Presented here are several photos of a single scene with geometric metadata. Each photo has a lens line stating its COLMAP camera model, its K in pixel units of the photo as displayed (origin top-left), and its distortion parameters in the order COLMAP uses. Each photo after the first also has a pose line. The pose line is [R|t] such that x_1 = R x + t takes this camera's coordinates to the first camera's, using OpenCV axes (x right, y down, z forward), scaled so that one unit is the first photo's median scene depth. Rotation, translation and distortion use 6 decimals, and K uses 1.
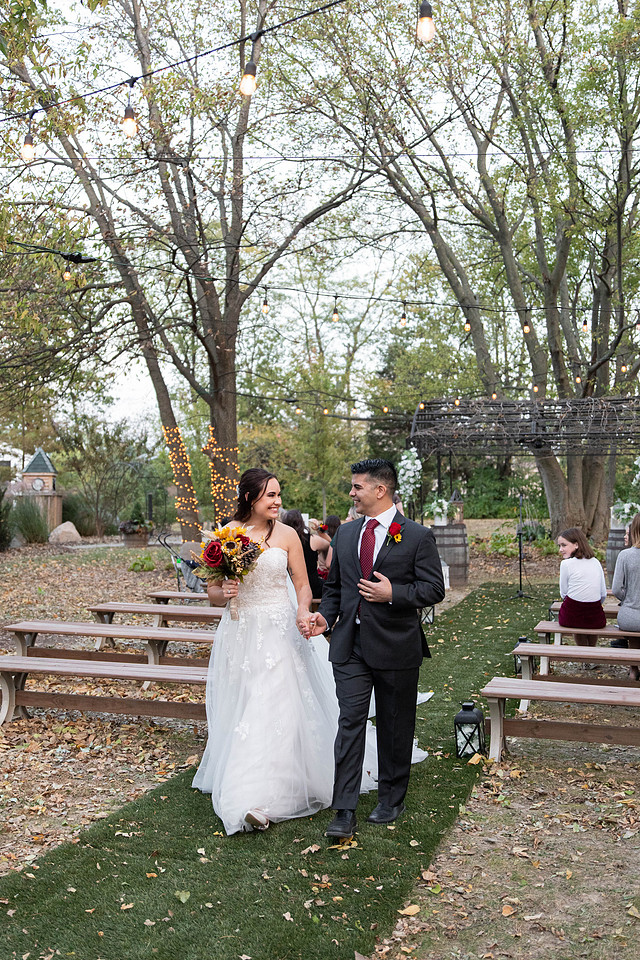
lens RADIAL K [[1023.0, 0, 321.1], [0, 1023.0, 481.7], [0, 0, 1]] dist [-0.006715, 0.000000]
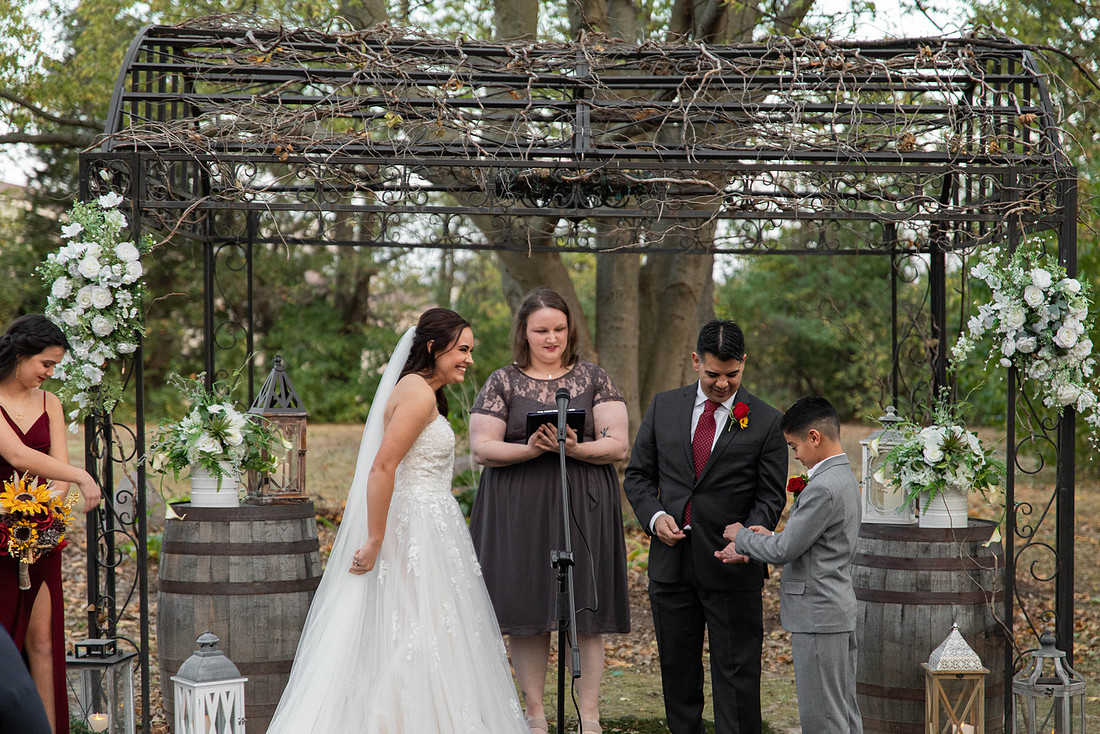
lens RADIAL K [[2211.0, 0, 549.8], [0, 2211.0, 367.4], [0, 0, 1]] dist [-0.250452, 0.000000]
pose [[0.962664, 0.012162, 0.270426, 0.049641], [-0.016139, 0.999792, 0.012486, 0.000529], [-0.270218, -0.016384, 0.962660, 0.459805]]
